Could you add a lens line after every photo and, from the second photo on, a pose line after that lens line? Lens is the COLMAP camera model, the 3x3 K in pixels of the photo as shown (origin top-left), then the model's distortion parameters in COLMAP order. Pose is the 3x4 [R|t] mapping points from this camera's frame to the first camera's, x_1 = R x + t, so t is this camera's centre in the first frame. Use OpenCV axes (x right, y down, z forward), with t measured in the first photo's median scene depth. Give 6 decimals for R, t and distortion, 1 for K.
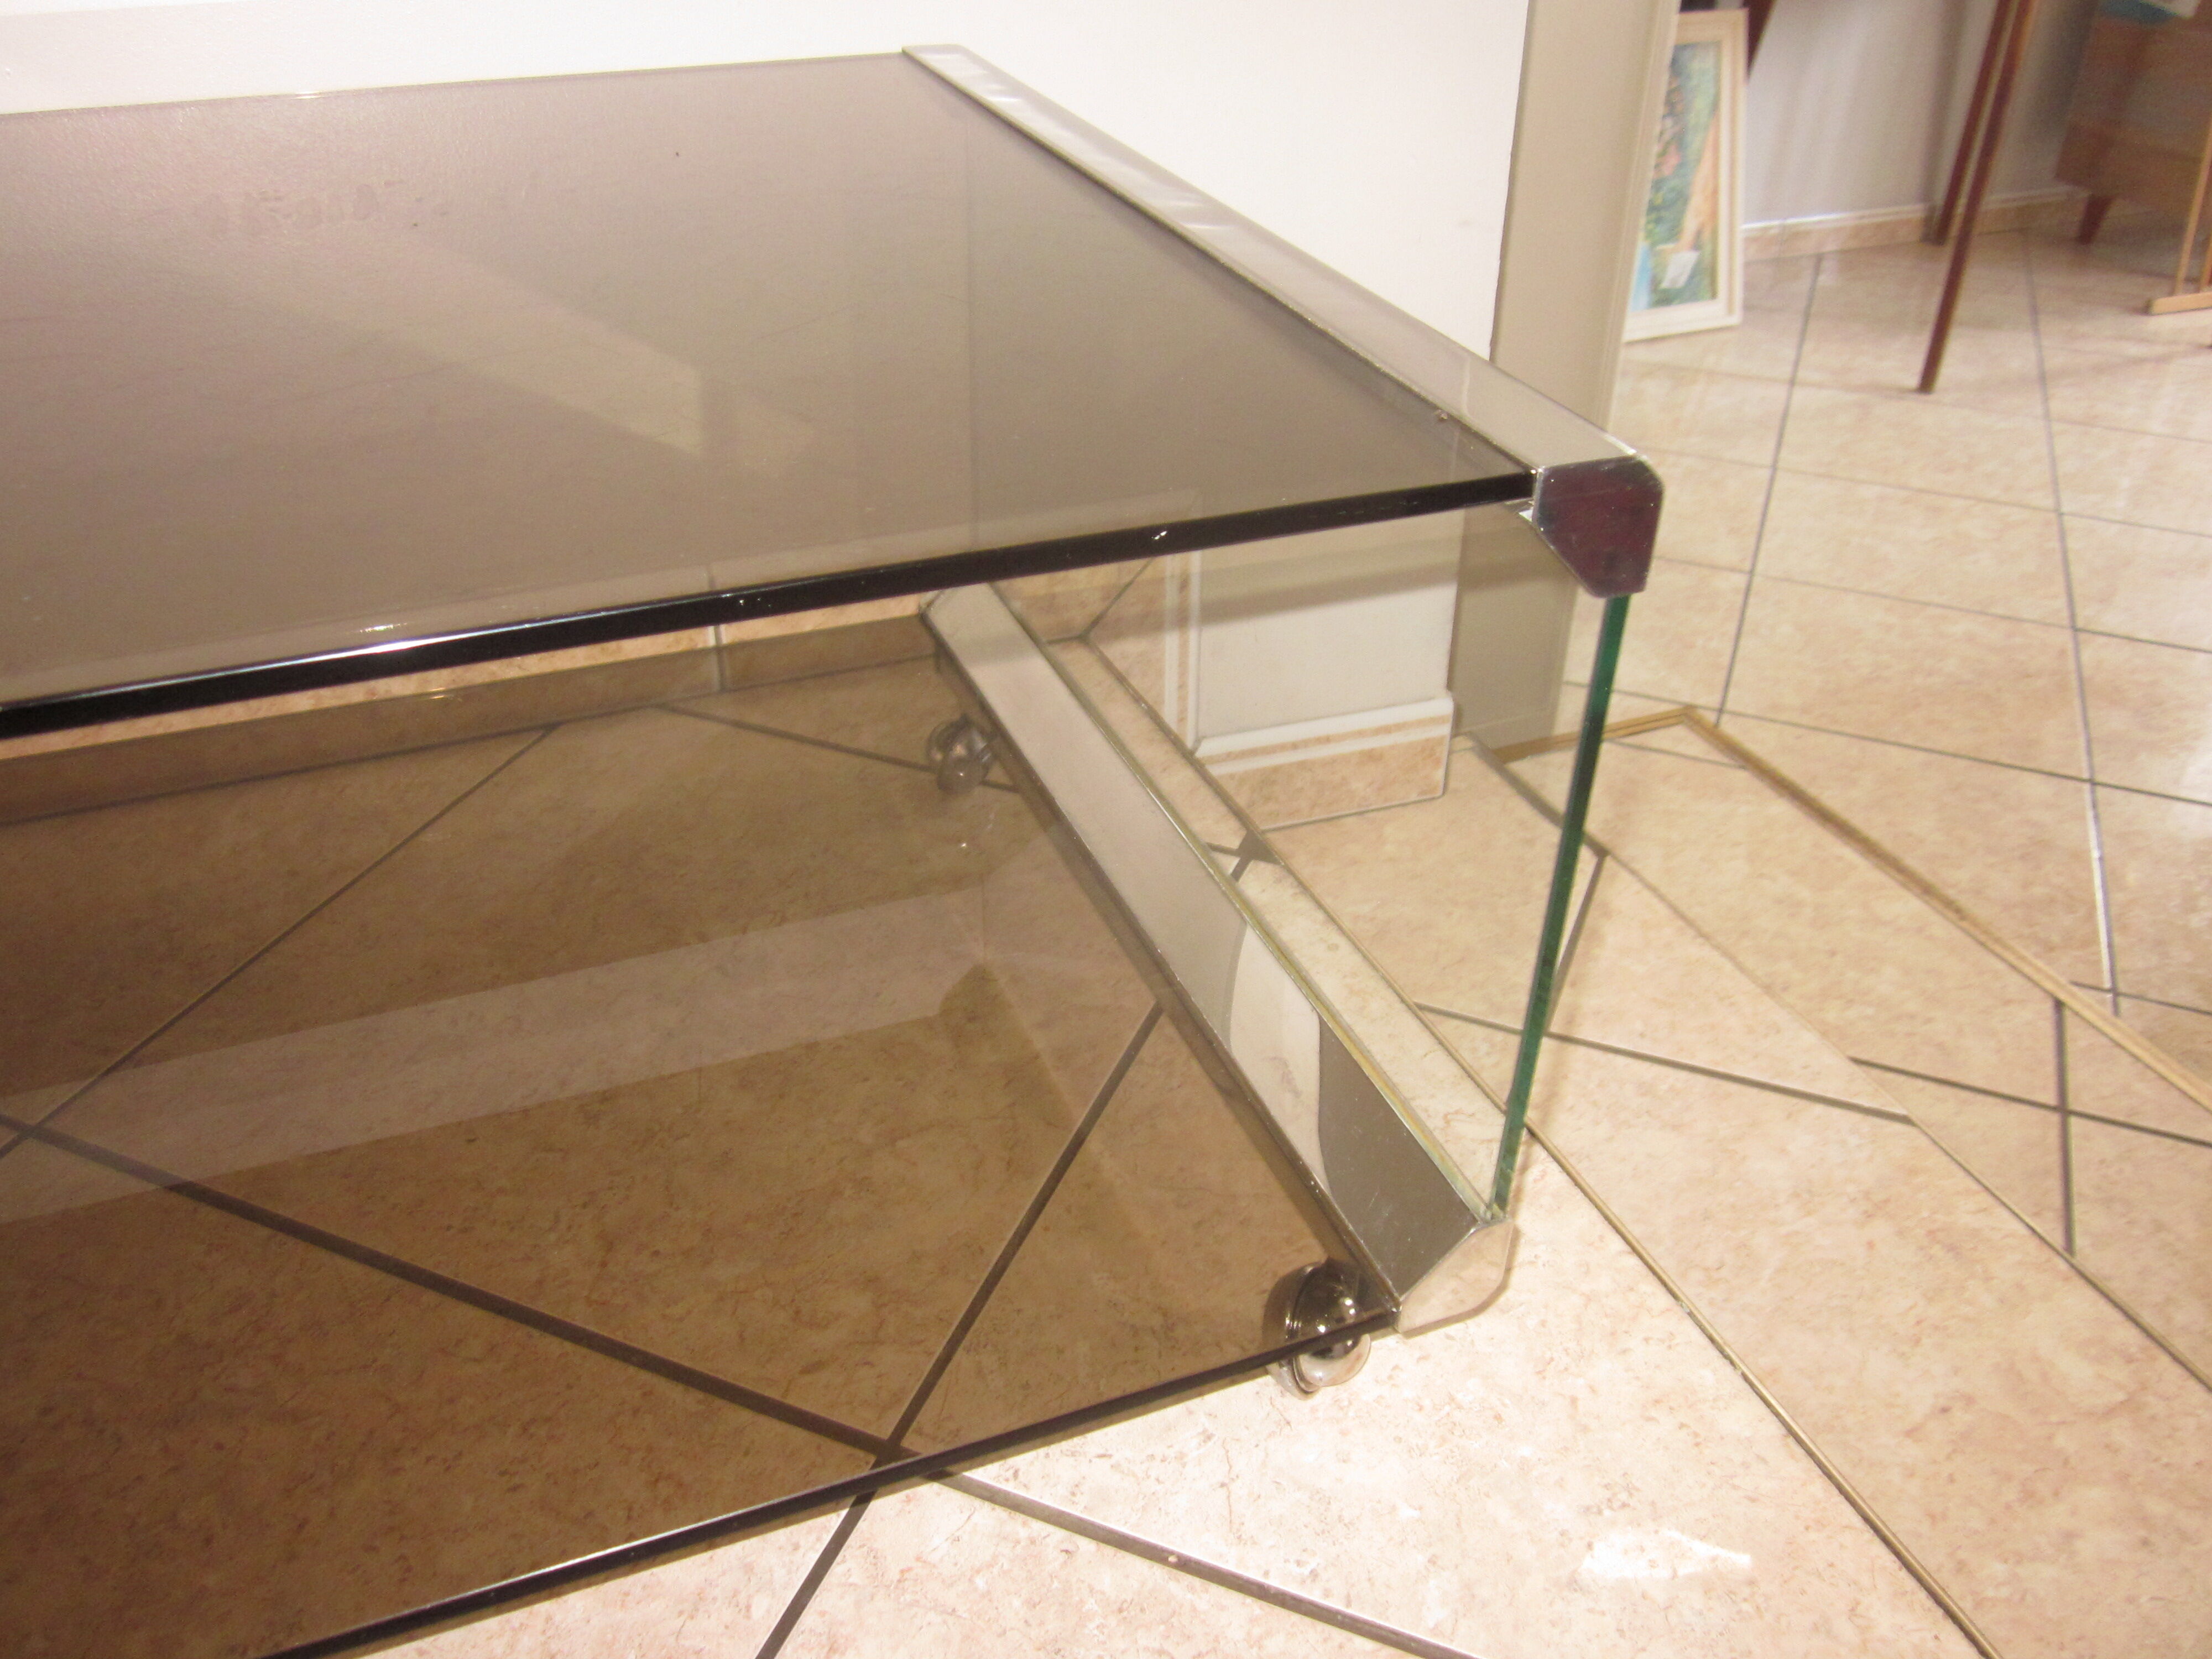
lens RADIAL K [[1830.9, 0, 1099.1], [0, 1830.9, 826.5], [0, 0, 1]] dist [0.001933, -0.014659]
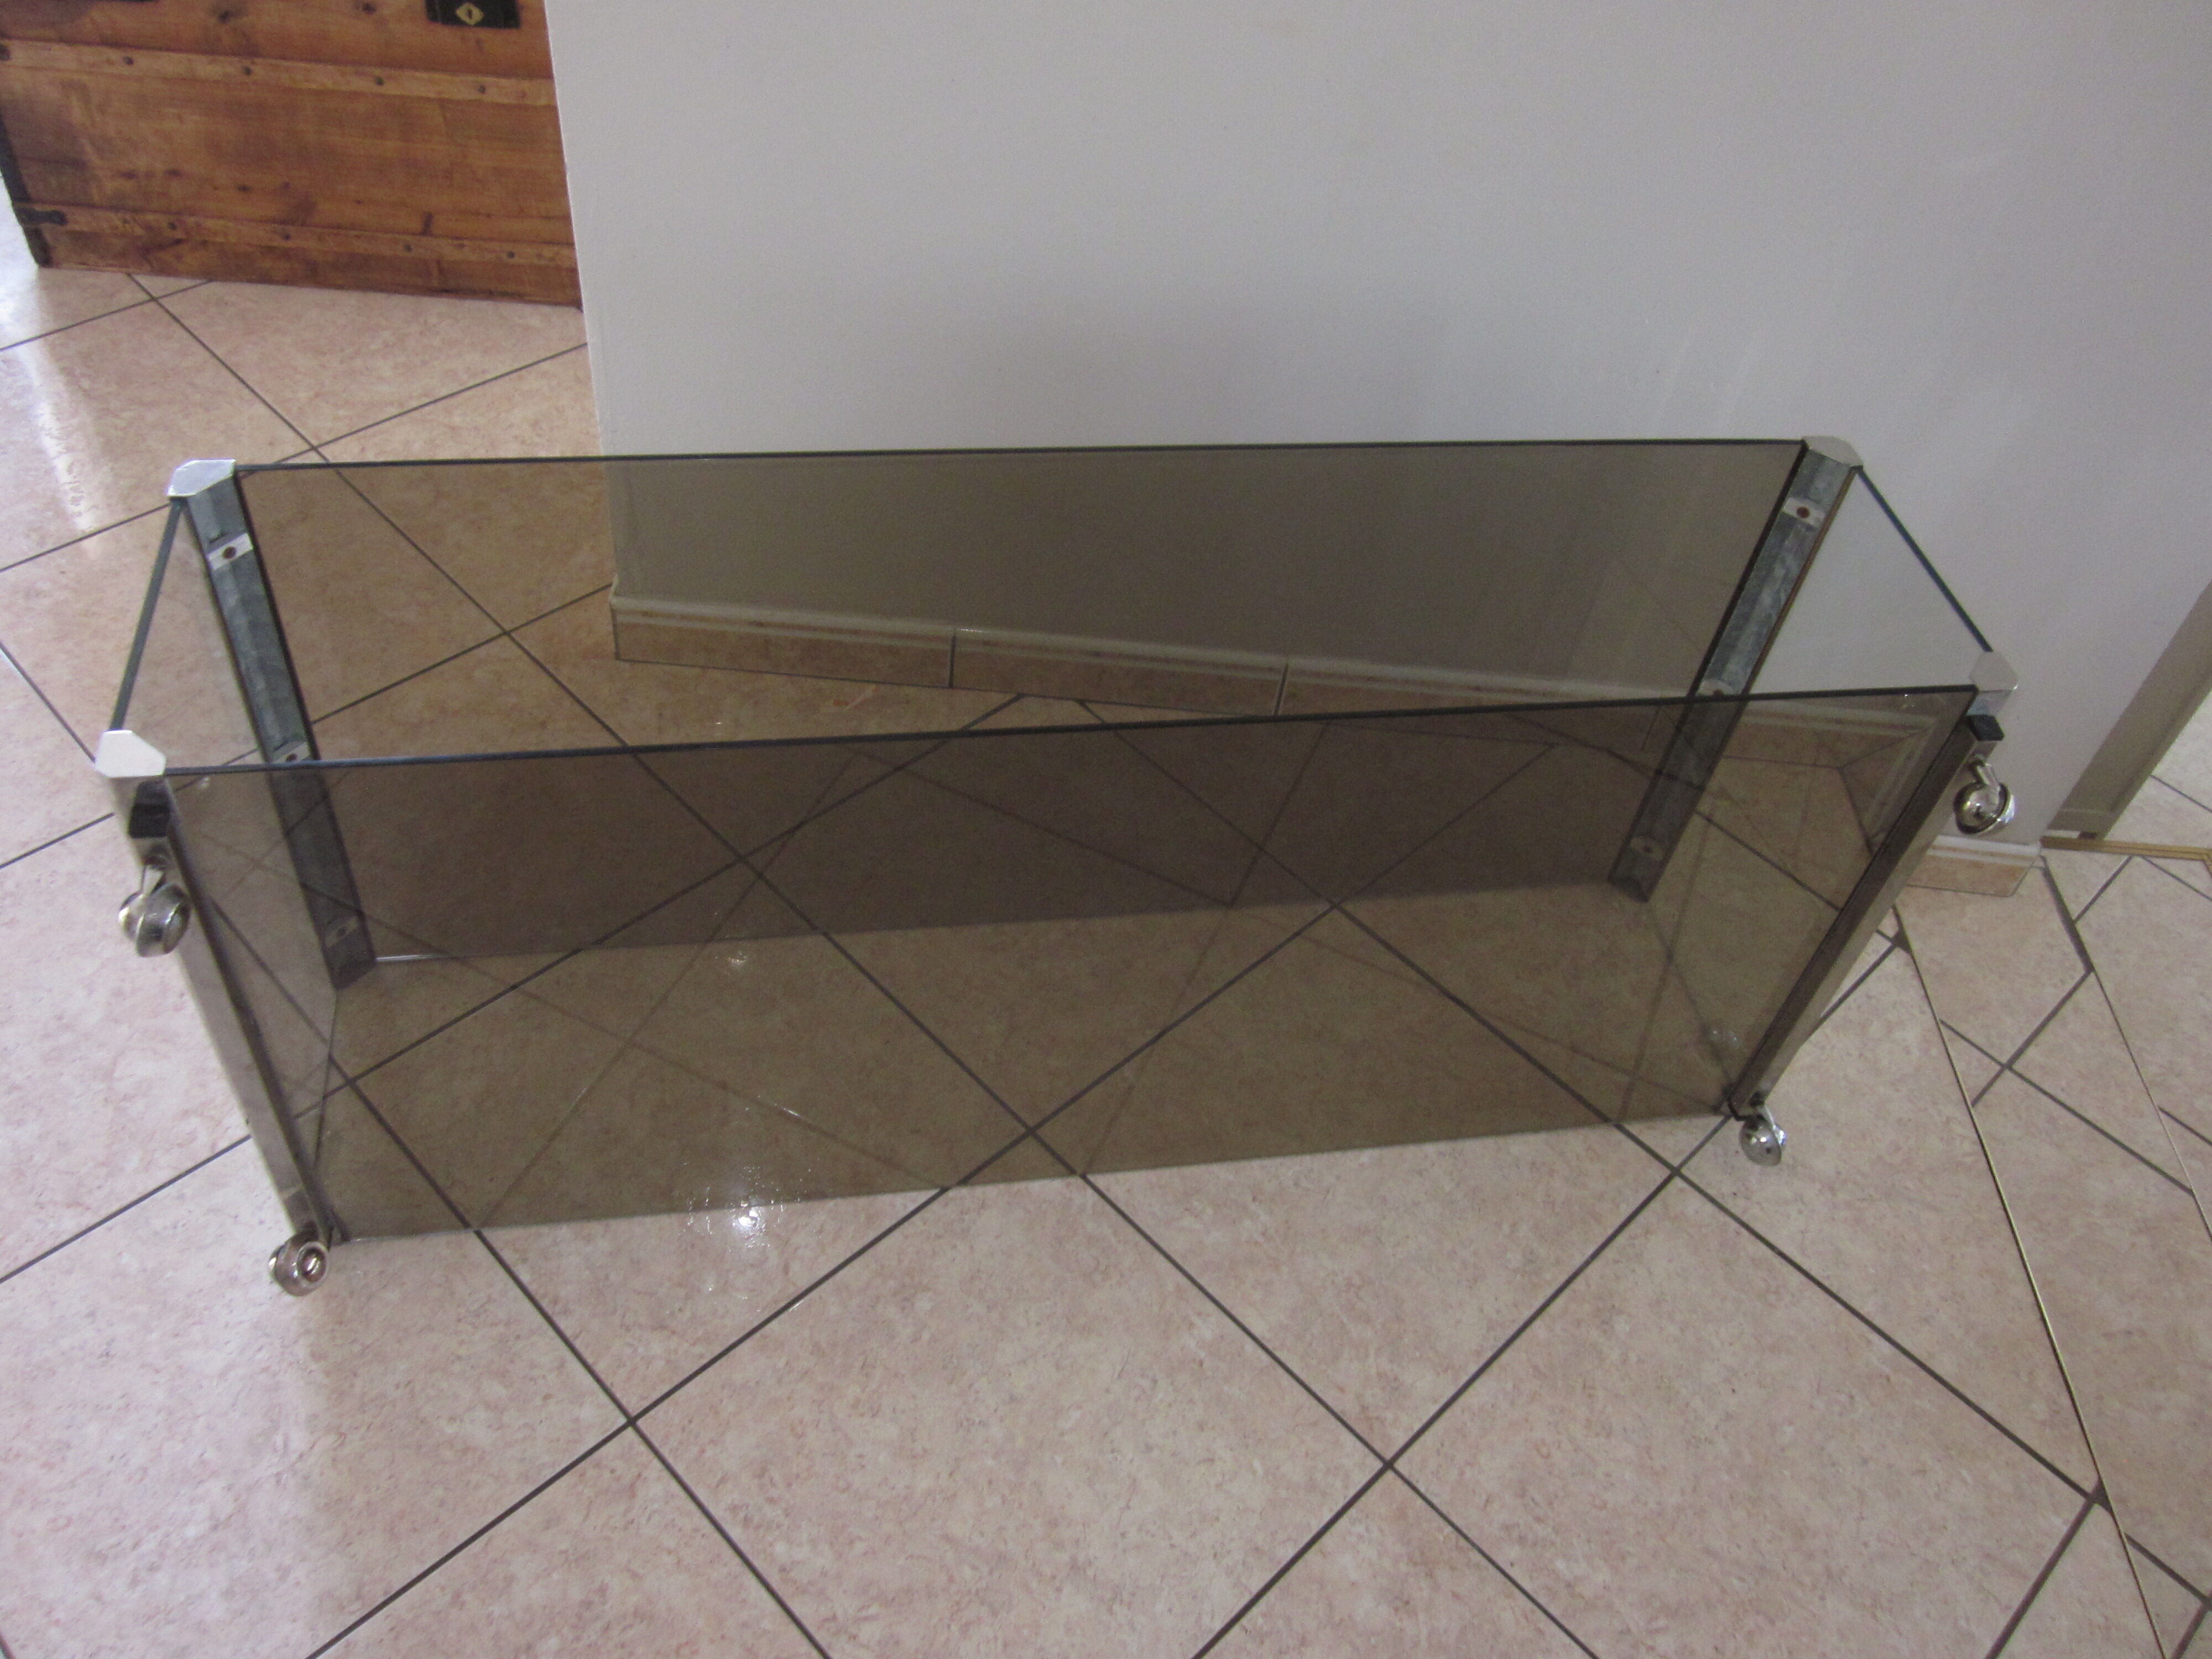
lens RADIAL K [[1830.9, 0, 1099.1], [0, 1830.9, 826.5], [0, 0, 1]] dist [0.001933, -0.014659]
pose [[0.913590, 0.348831, -0.208974, -0.288565], [-0.296243, 0.922995, 0.245603, -0.295204], [0.278556, -0.162473, 0.946578, -0.942482]]
